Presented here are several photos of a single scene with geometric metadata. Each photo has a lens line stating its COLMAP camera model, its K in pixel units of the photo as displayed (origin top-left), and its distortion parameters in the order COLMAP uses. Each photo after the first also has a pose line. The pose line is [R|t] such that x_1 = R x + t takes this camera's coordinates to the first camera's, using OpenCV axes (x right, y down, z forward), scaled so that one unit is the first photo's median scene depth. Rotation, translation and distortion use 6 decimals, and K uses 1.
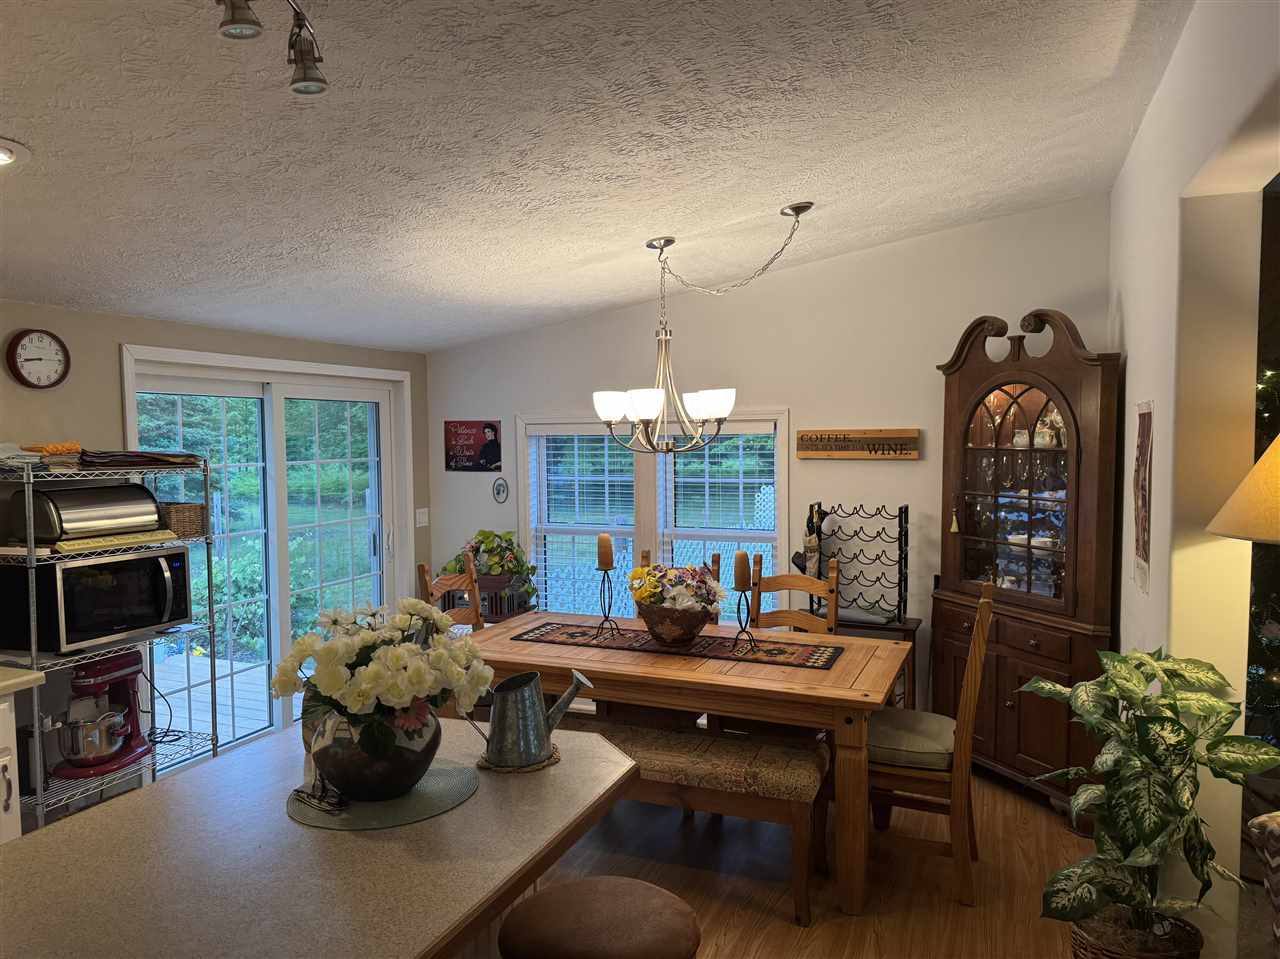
lens RADIAL K [[888.3, 0, 635.1], [0, 888.3, 481.9], [0, 0, 1]] dist [0.063769, -0.047071]
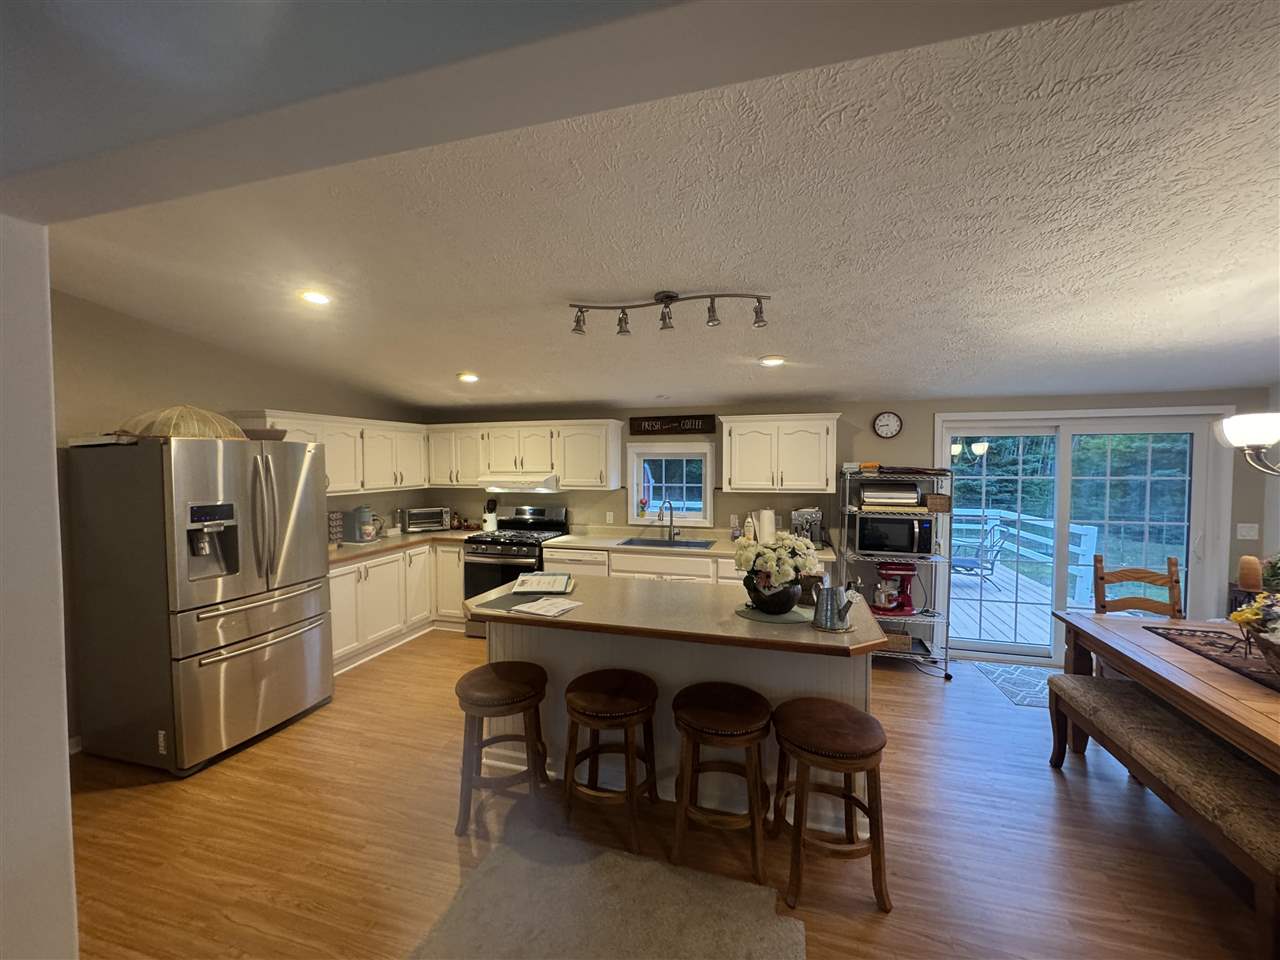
lens RADIAL K [[503.0, 0, 640.6], [0, 503.0, 480.7], [0, 0, 1]] dist [0.000713, -0.000323]
pose [[0.121684, 0.048210, -0.991397, 0.507996], [-0.052413, 0.997738, 0.042086, -0.018983], [0.991184, 0.046841, 0.123935, 0.248636]]
